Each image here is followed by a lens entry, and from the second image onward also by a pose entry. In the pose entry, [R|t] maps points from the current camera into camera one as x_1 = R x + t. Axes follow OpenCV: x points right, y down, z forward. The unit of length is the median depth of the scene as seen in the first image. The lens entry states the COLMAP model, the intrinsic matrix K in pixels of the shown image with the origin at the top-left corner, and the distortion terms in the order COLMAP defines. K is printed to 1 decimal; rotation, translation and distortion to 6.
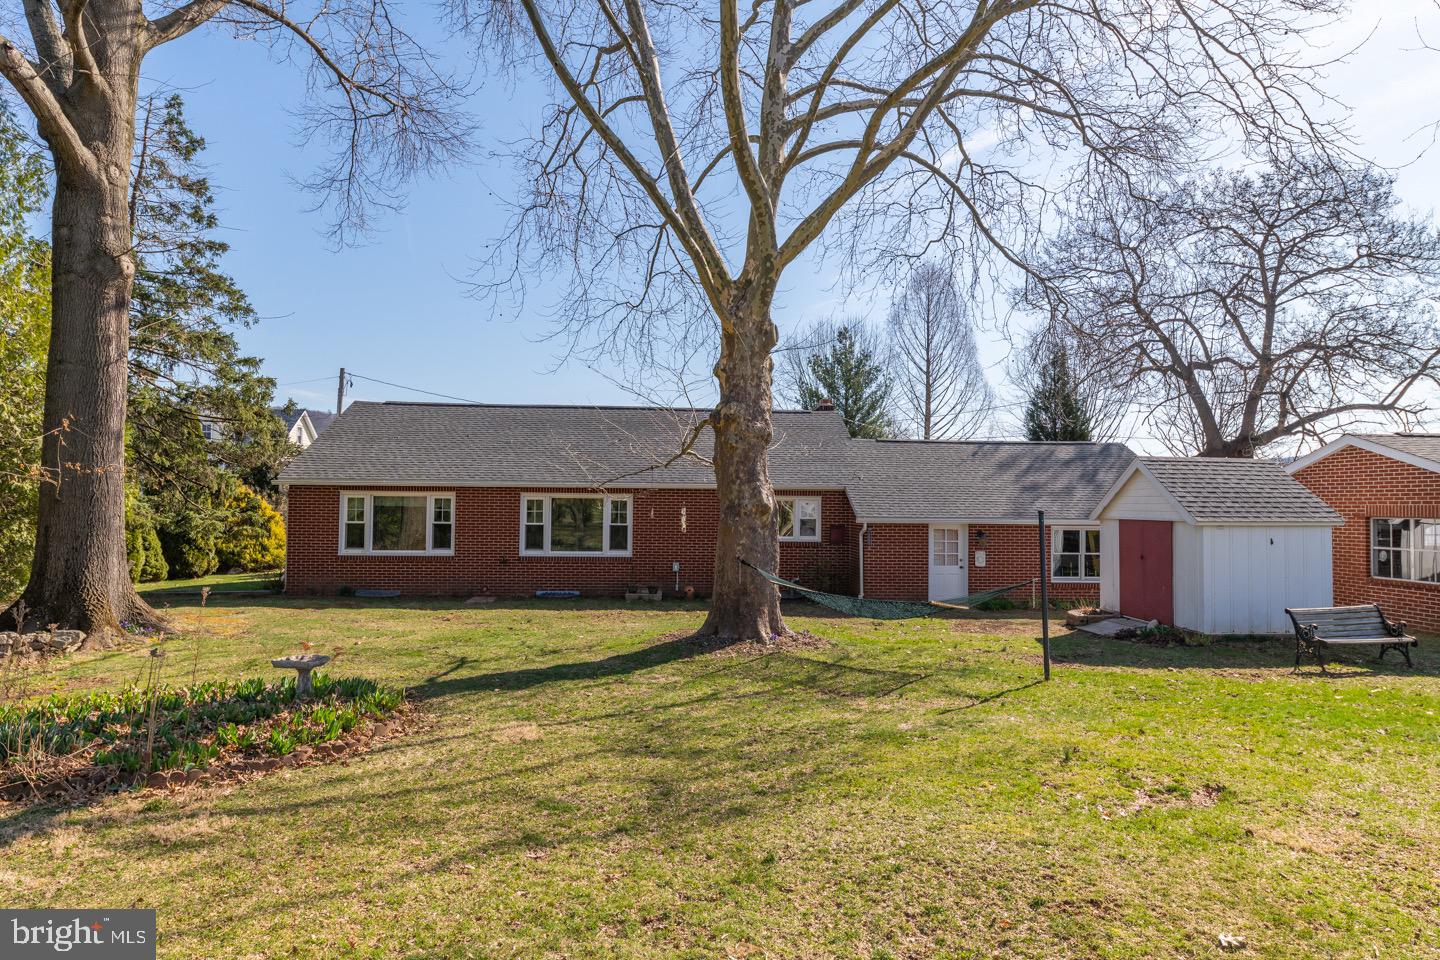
lens RADIAL K [[828.7, 0, 721.2], [0, 828.7, 489.1], [0, 0, 1]] dist [-0.001201, -0.000781]
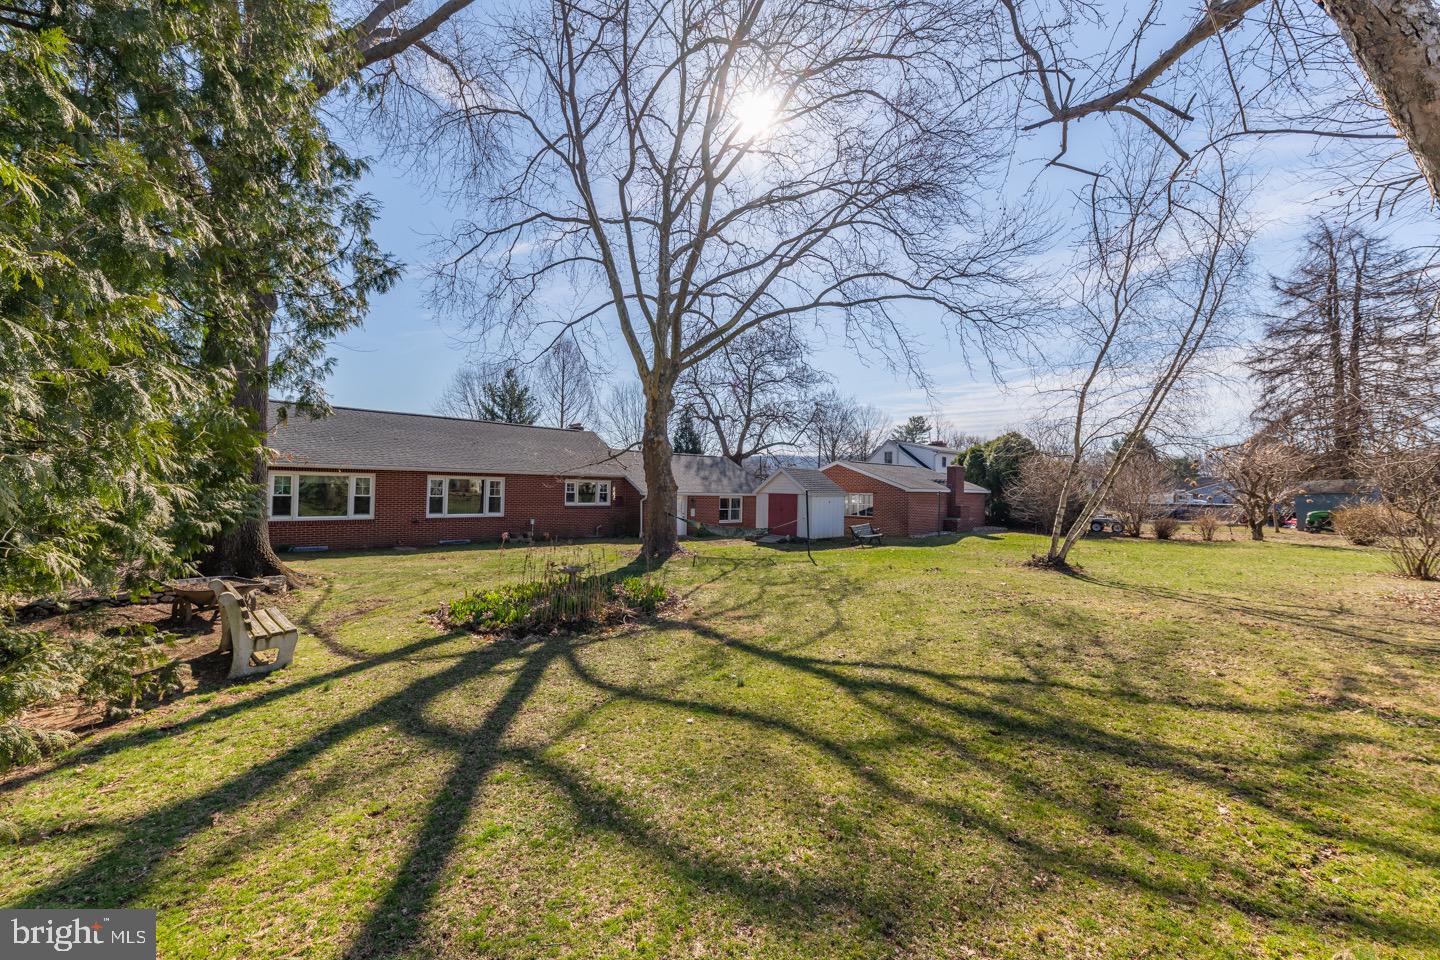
lens RADIAL K [[502.5, 0, 720.0], [0, 502.5, 480.0], [0, 0, 1]] dist [-0.001737, -0.000367]
pose [[0.808951, 0.015413, 0.587675, -0.345326], [-0.023626, 0.999701, 0.006303, -0.004953], [-0.587402, -0.018984, 0.809073, -0.034403]]
